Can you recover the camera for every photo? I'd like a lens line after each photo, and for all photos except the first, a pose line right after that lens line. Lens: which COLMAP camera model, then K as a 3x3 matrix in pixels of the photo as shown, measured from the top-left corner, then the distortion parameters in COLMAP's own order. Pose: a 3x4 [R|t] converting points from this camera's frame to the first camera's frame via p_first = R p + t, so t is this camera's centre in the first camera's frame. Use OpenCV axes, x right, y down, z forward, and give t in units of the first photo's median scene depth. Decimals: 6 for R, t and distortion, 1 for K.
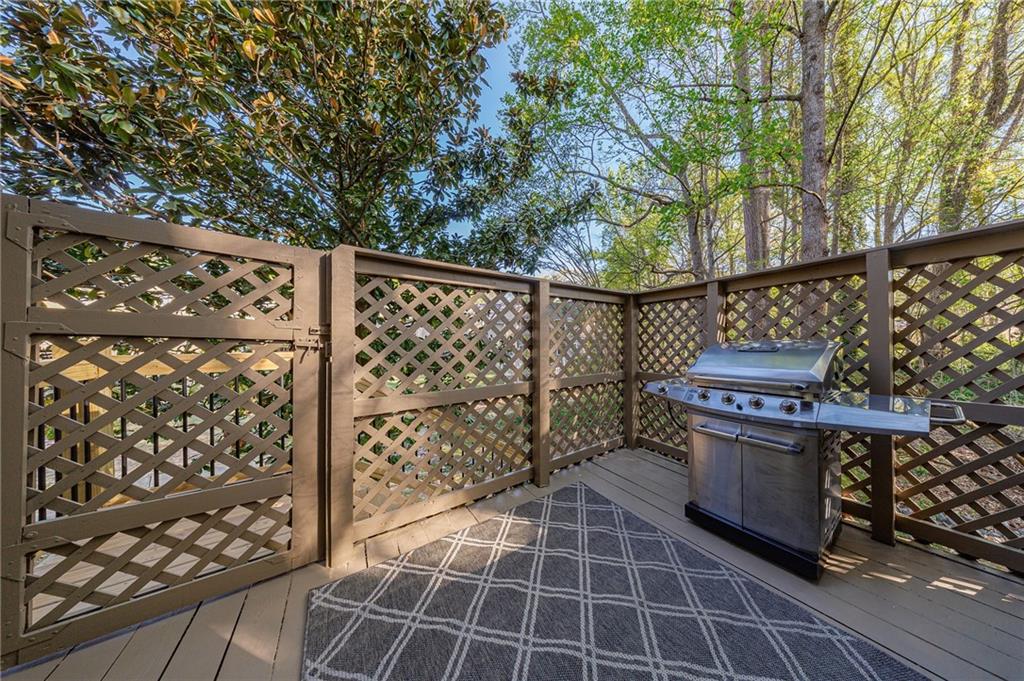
lens RADIAL K [[290.6, 0, 583.8], [0, 290.6, 341.6], [0, 0, 1]] dist [-0.002993, 0.000044]
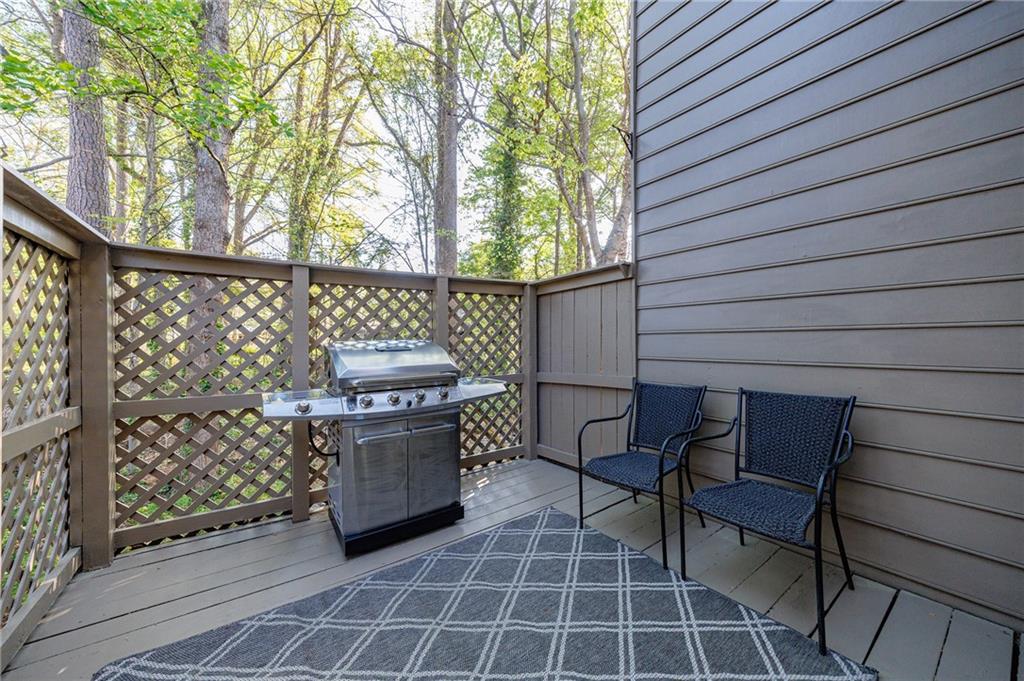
lens RADIAL K [[375.6, 0, 506.7], [0, 375.6, 342.3], [0, 0, 1]] dist [0.008678, -0.002024]
pose [[0.089430, 0.007674, 0.995964, -0.590598], [0.008393, 0.999929, -0.008458, 0.015627], [-0.995958, 0.009115, 0.089359, 0.404171]]
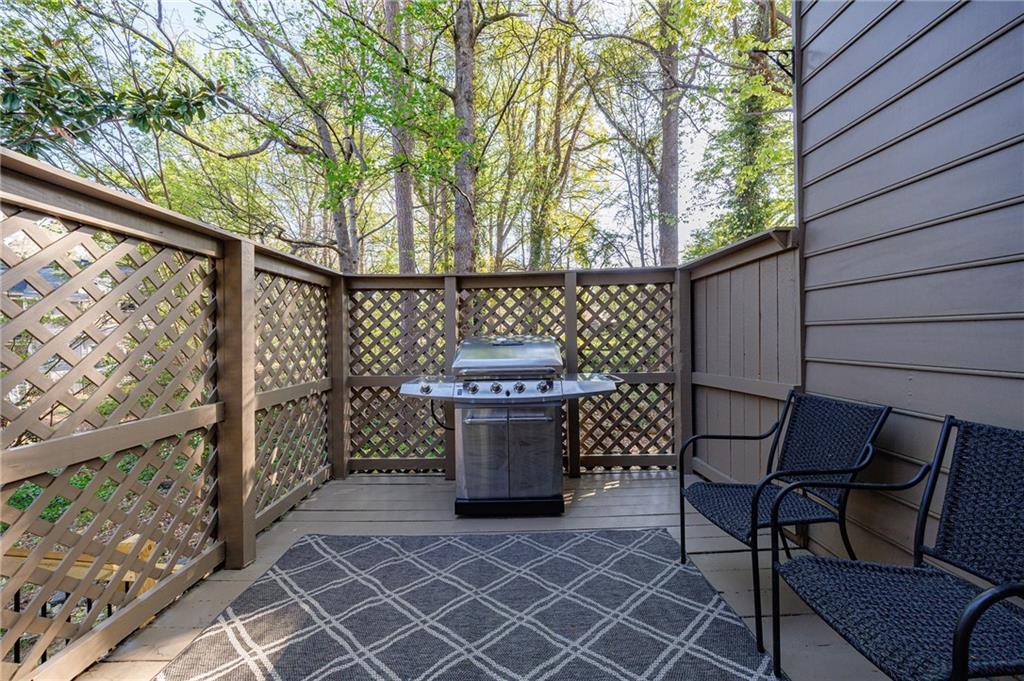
lens RADIAL K [[375.6, 0, 509.3], [0, 375.6, 336.3], [0, 0, 1]] dist [0.008678, -0.002024]
pose [[0.651567, 0.002327, 0.758587, -0.441511], [0.006282, 0.999944, -0.008463, 0.010255], [-0.758565, 0.010280, 0.651517, 0.025423]]
